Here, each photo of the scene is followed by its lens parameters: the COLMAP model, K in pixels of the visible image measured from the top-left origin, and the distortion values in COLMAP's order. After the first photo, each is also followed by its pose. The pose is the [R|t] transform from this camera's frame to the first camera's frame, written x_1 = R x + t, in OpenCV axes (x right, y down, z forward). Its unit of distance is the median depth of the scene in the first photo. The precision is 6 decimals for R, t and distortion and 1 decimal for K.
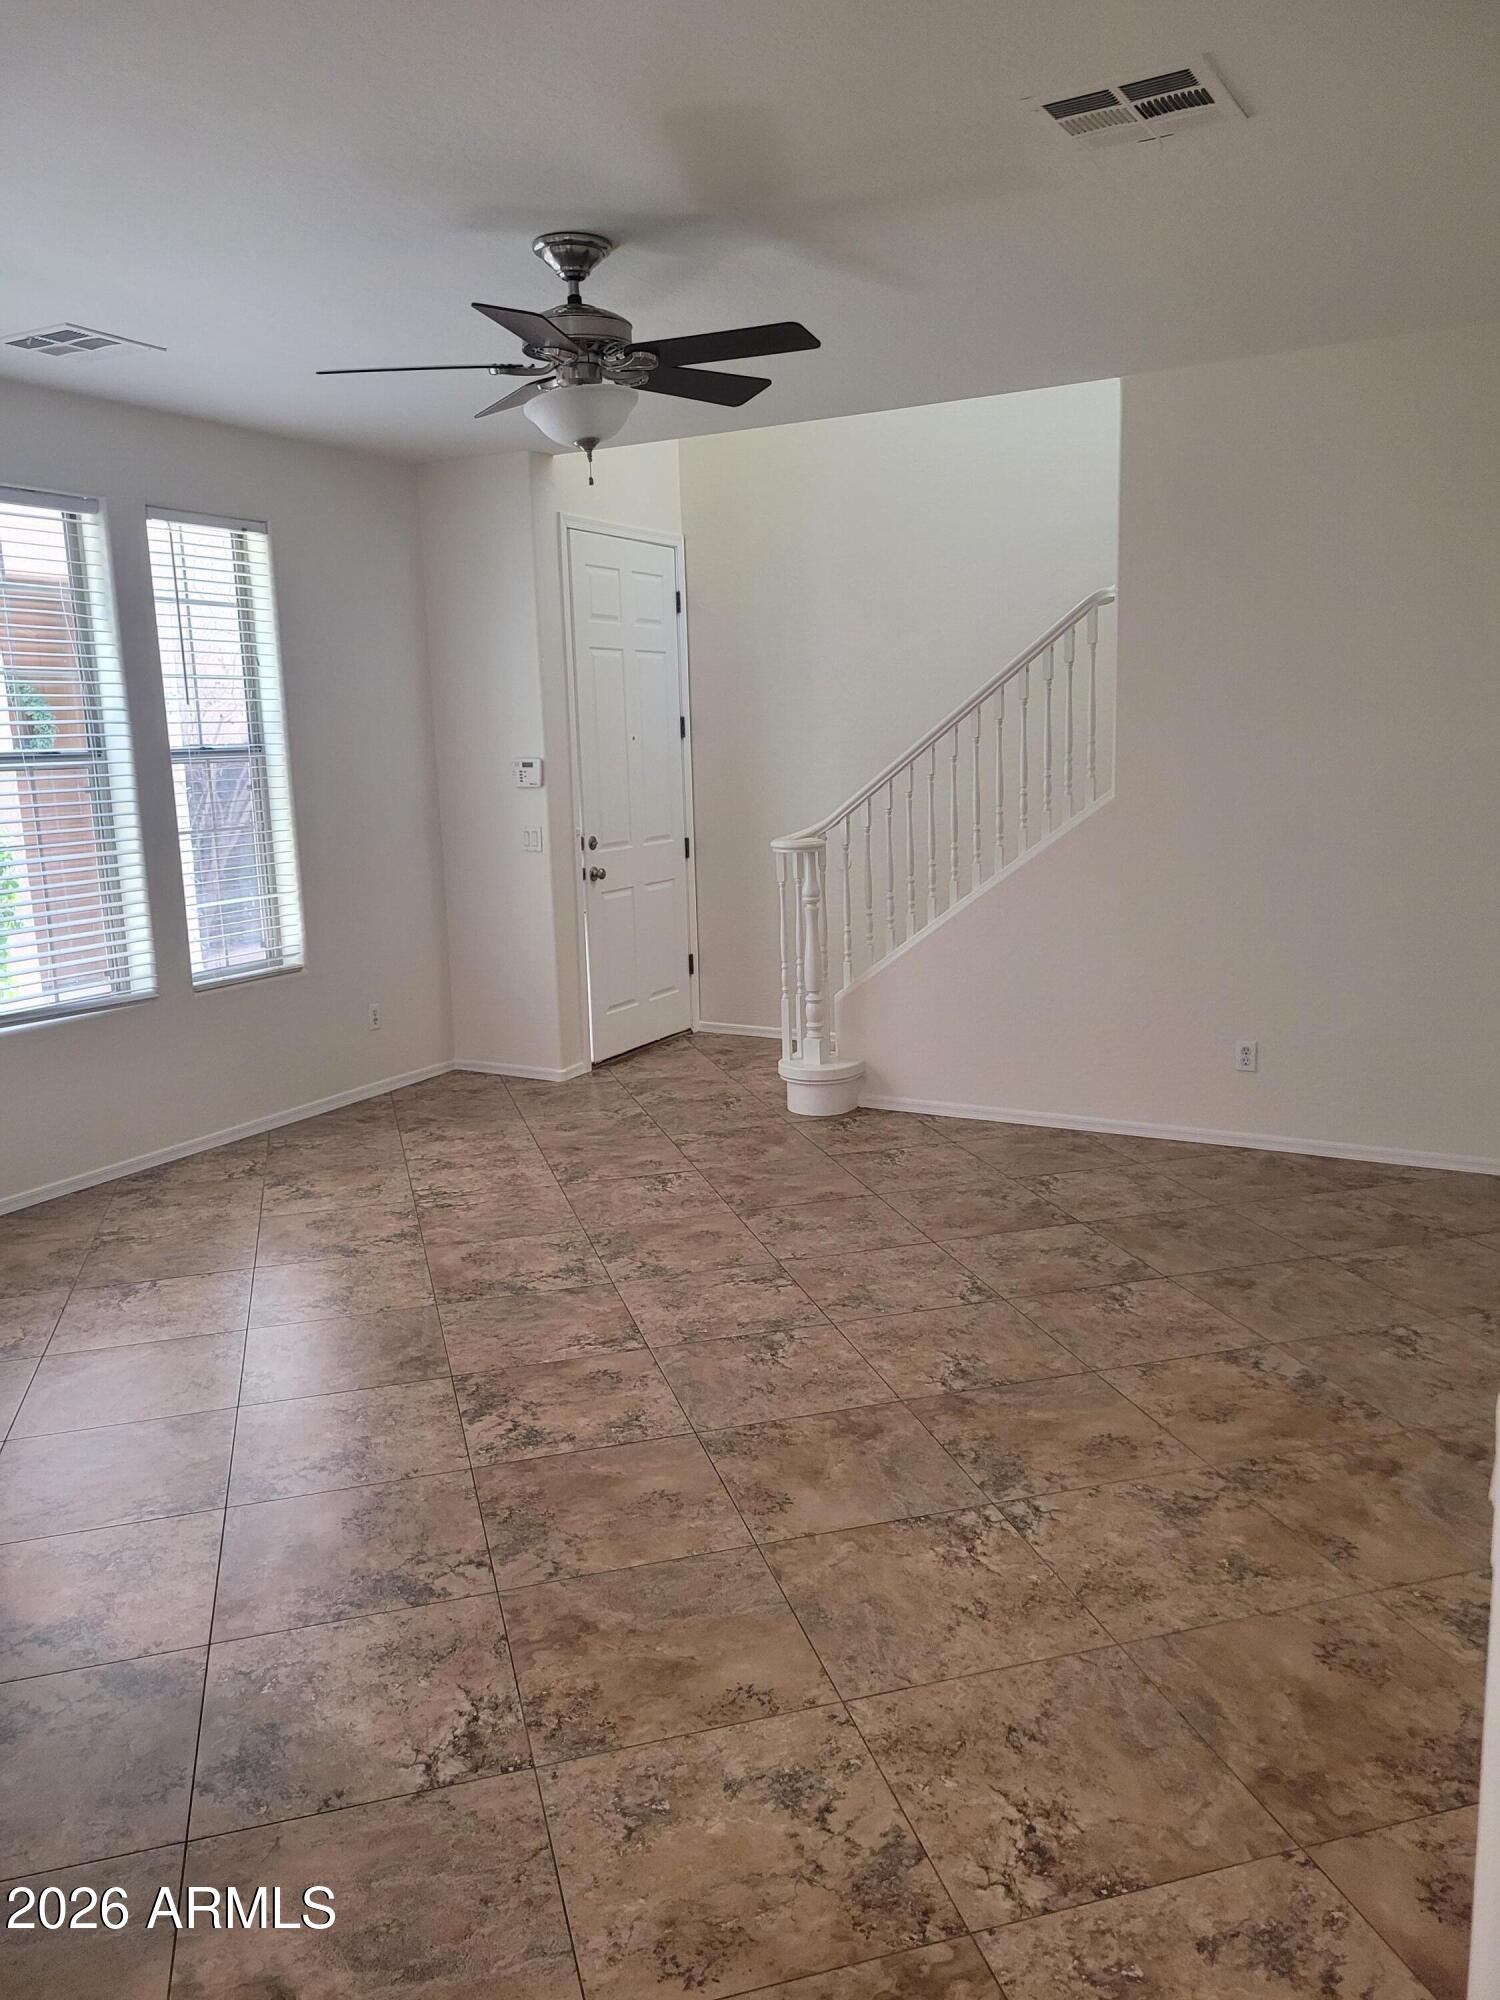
lens RADIAL K [[1495.0, 0, 751.0], [0, 1495.0, 1009.1], [0, 0, 1]] dist [0.051591, -0.028950]
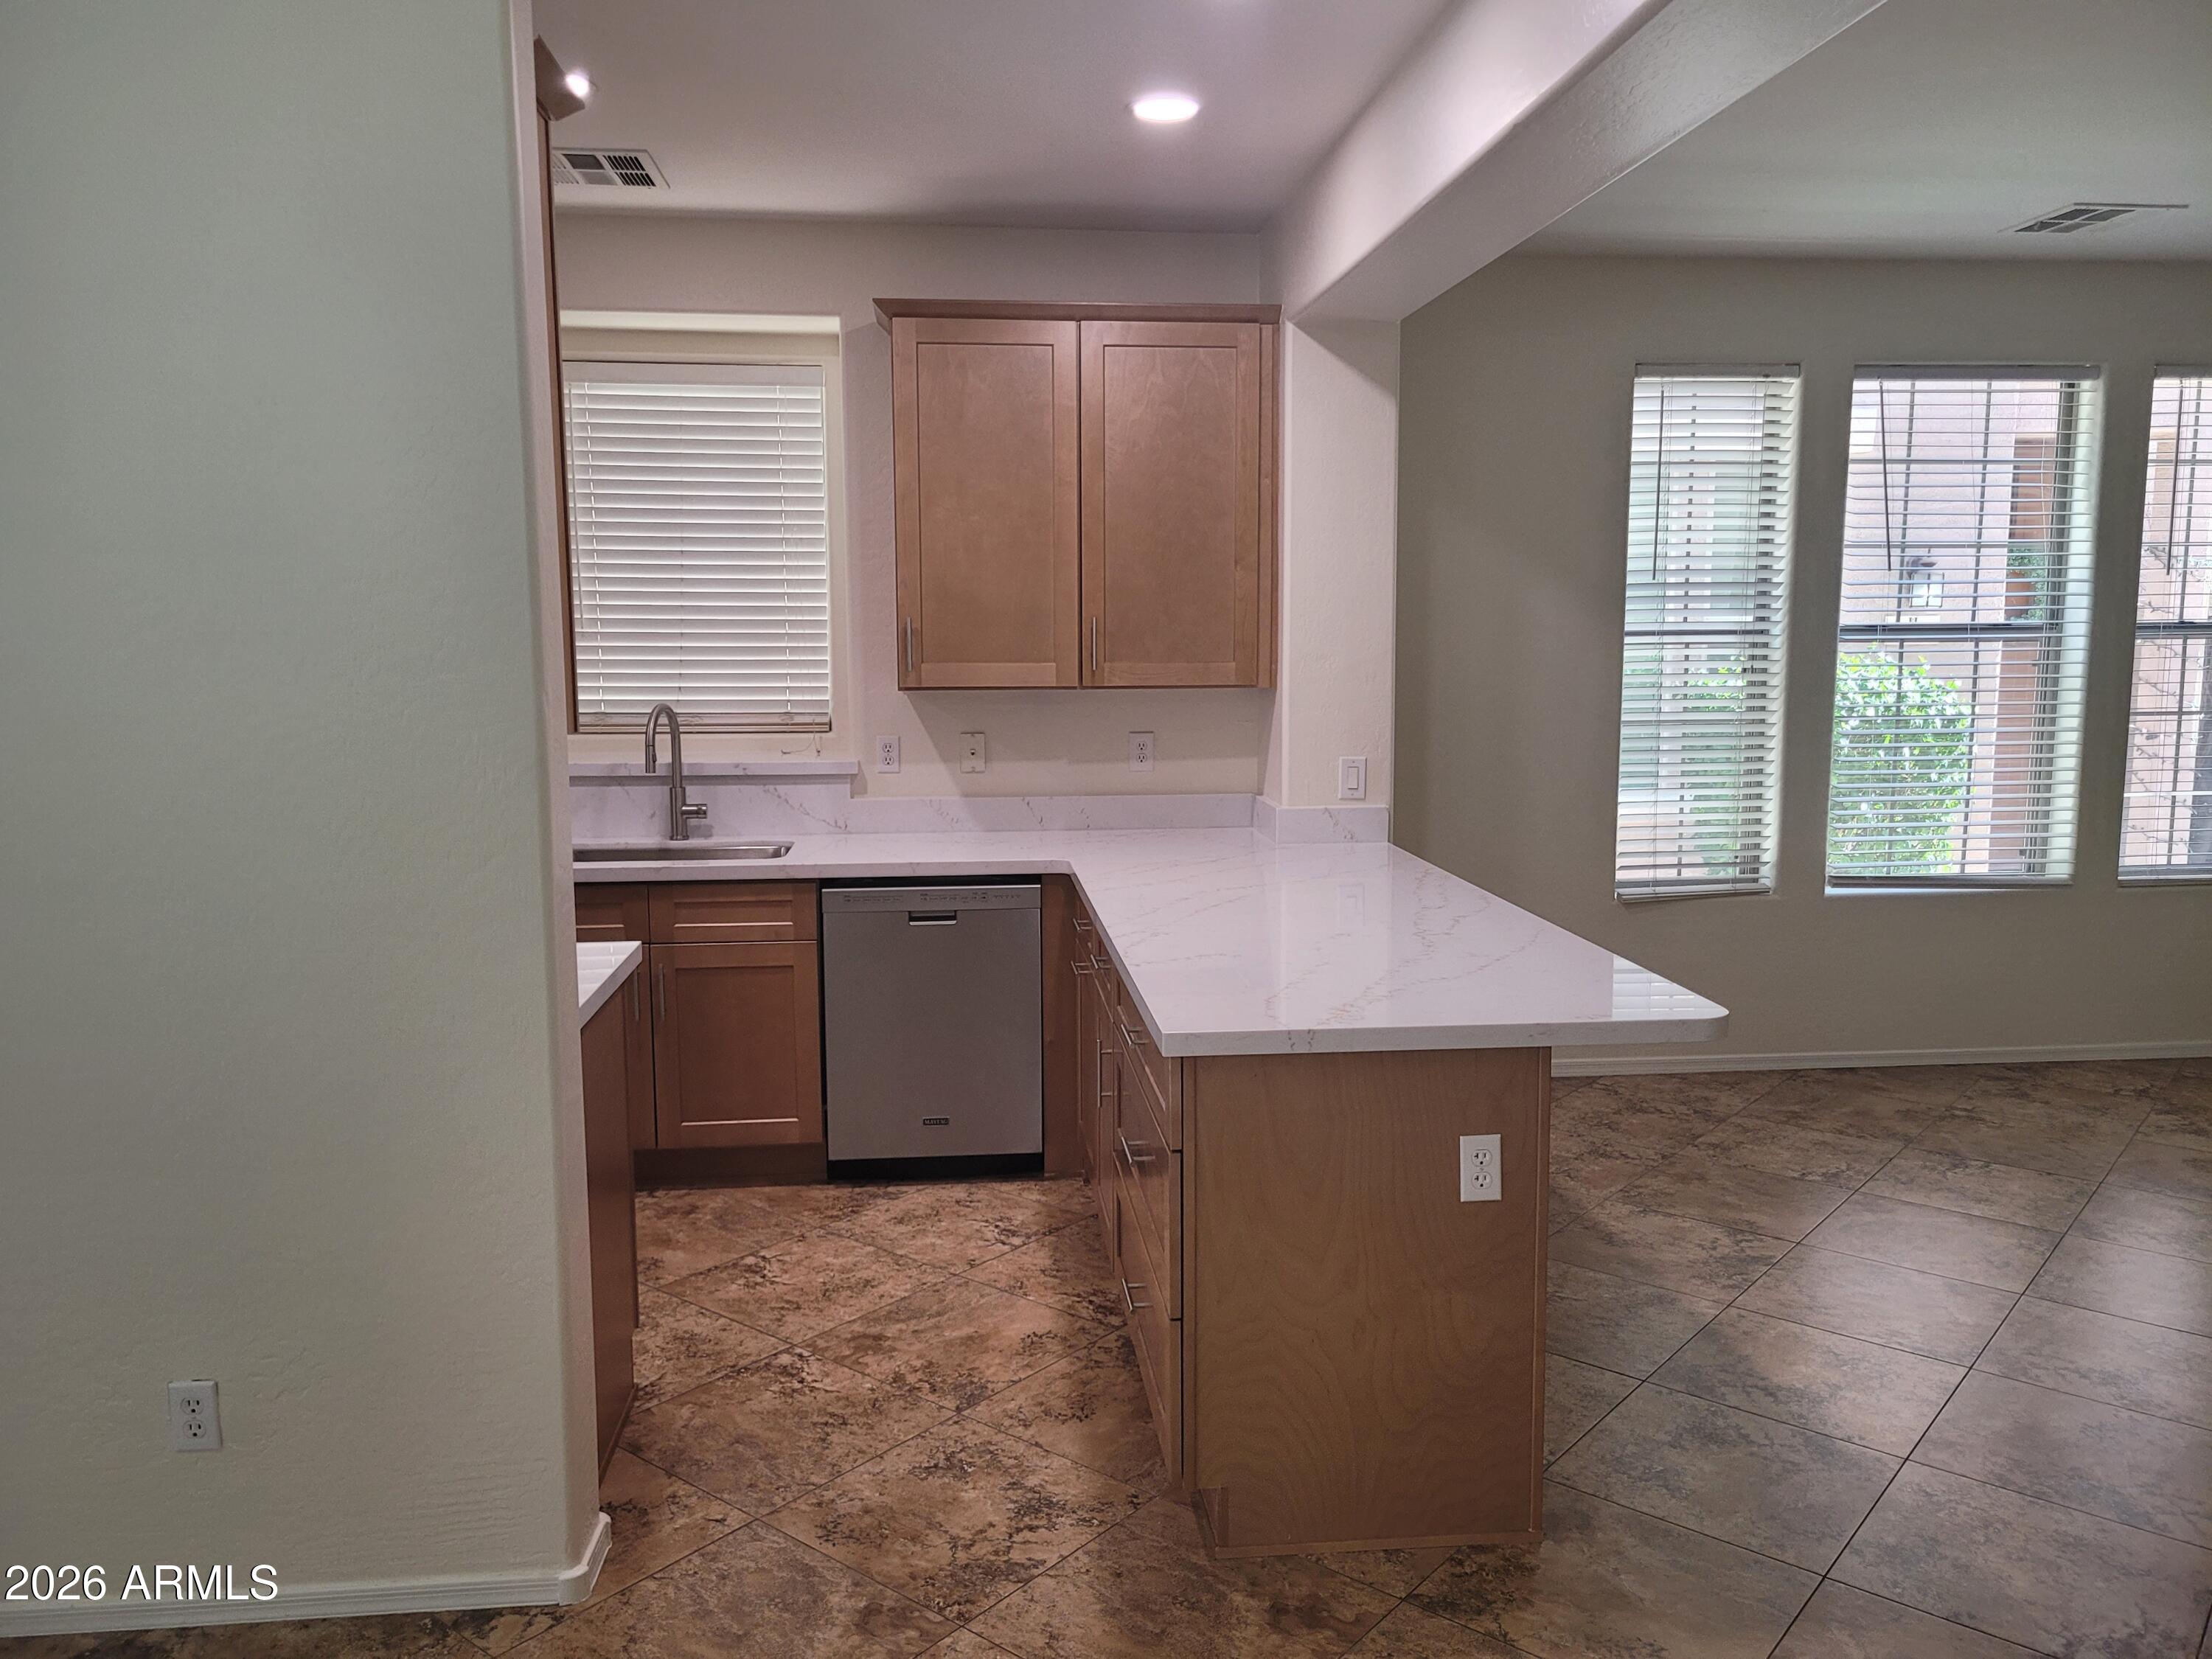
lens RADIAL K [[1660.2, 0, 1125.1], [0, 1660.2, 833.9], [0, 0, 1]] dist [0.051370, -0.037327]
pose [[0.571589, 0.125837, -0.810833, 0.114599], [-0.159605, 0.986347, 0.040564, 0.012415], [0.804868, 0.106228, 0.583870, -0.088903]]
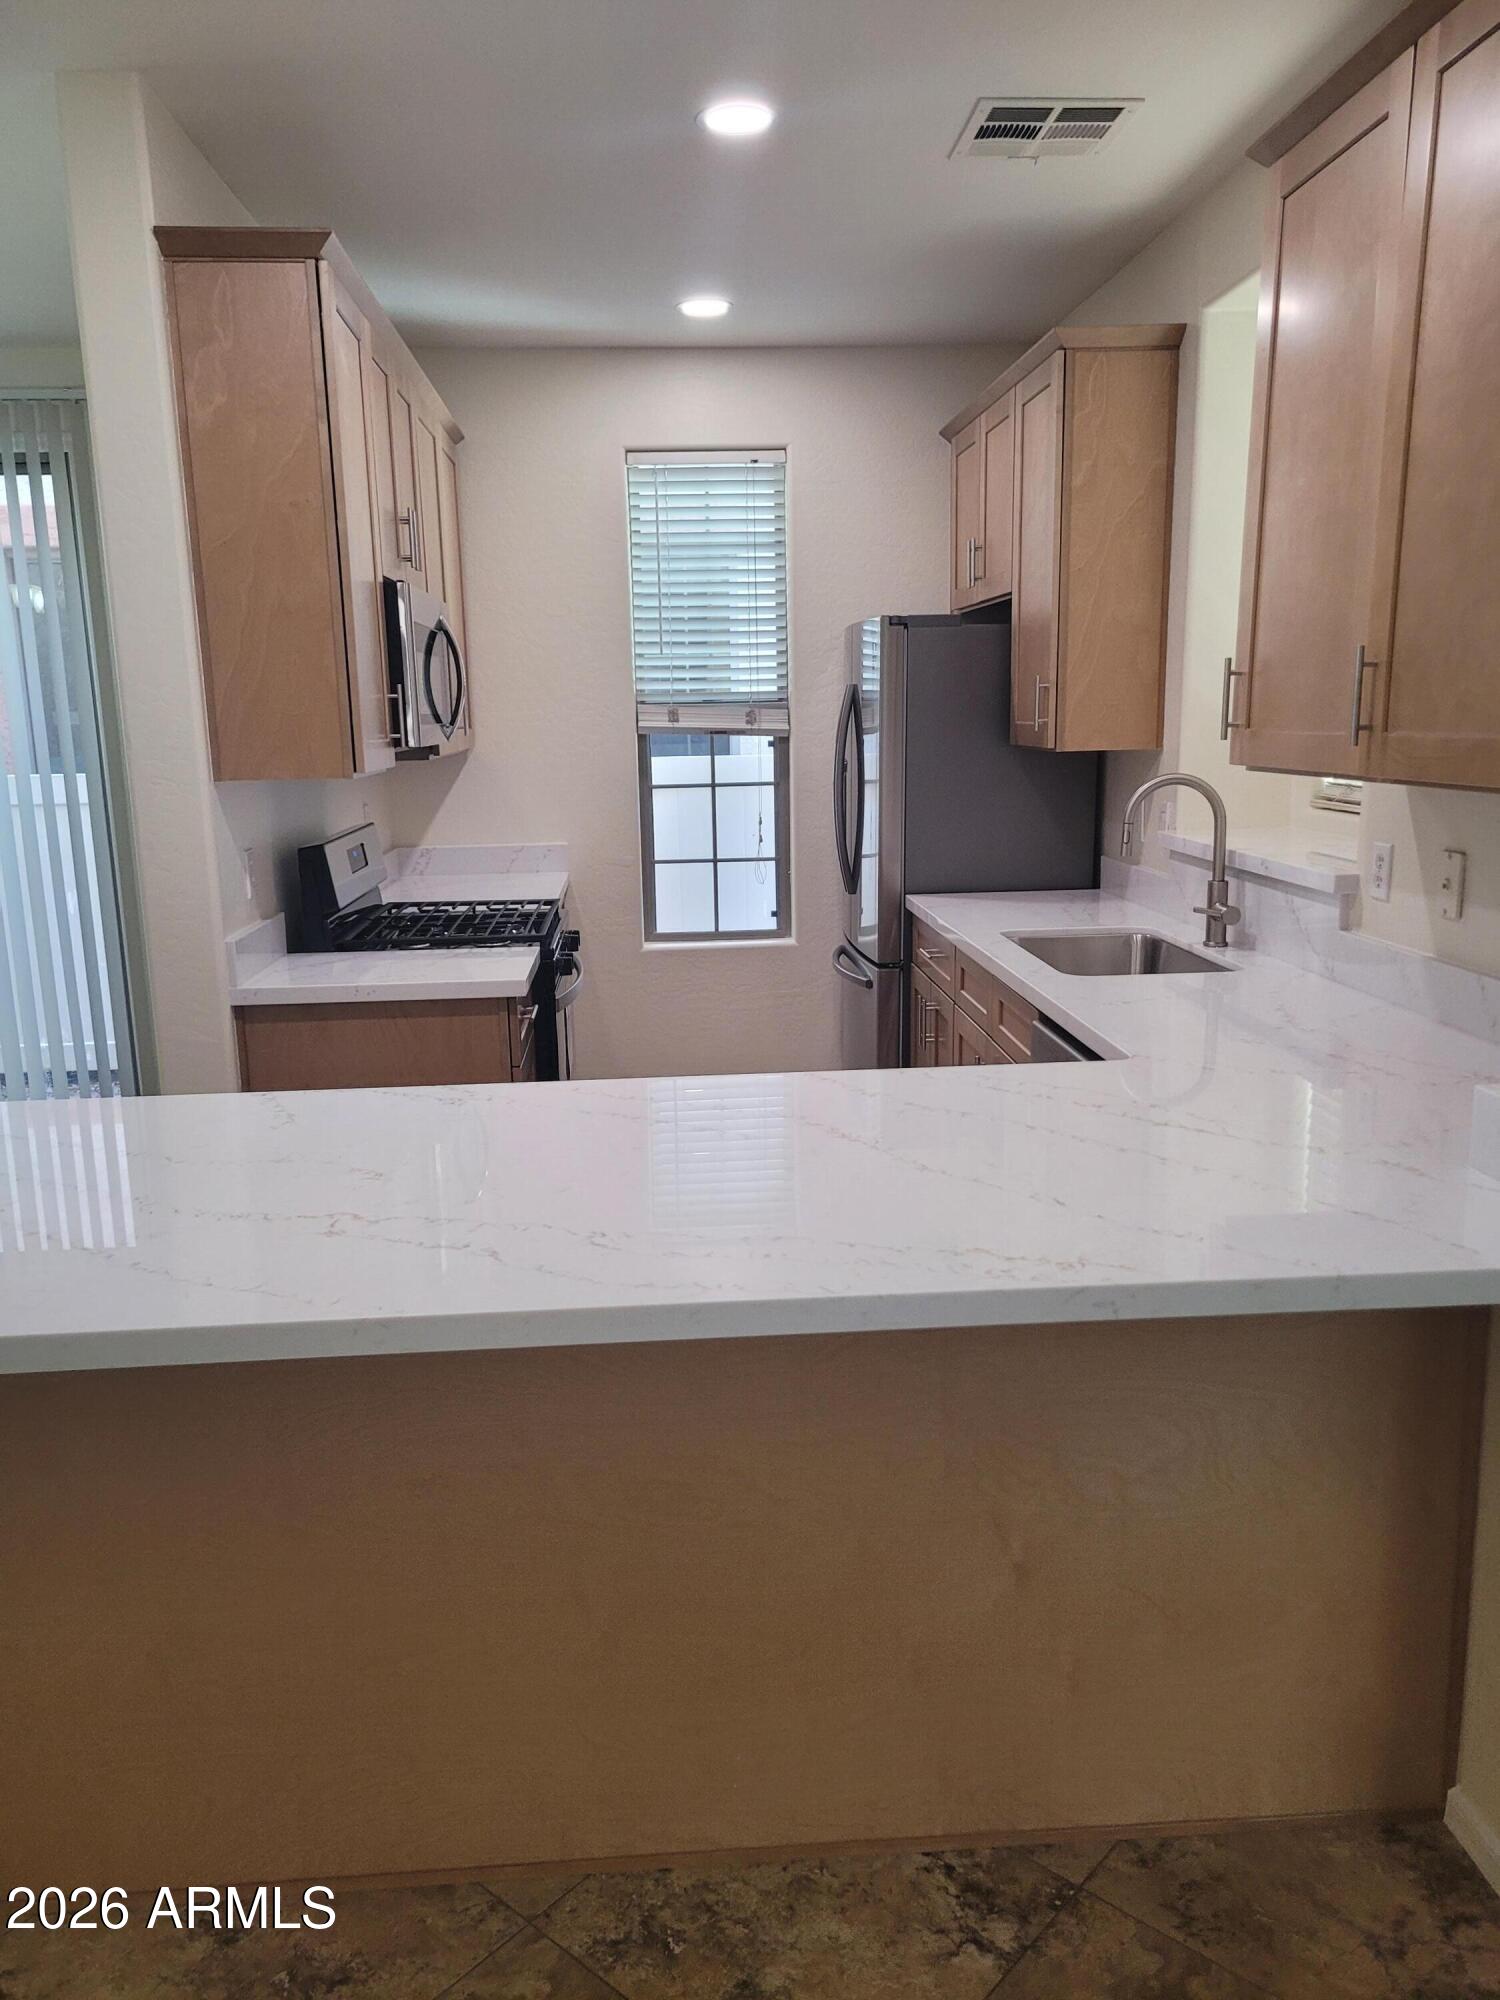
lens RADIAL K [[1481.6, 0, 739.8], [0, 1481.6, 1013.2], [0, 0, 1]] dist [0.044449, -0.044271]
pose [[-0.843645, 0.146742, -0.516459, -0.241195], [-0.058449, 0.931107, 0.360034, -0.104016], [0.533710, 0.333927, -0.776947, 0.650180]]
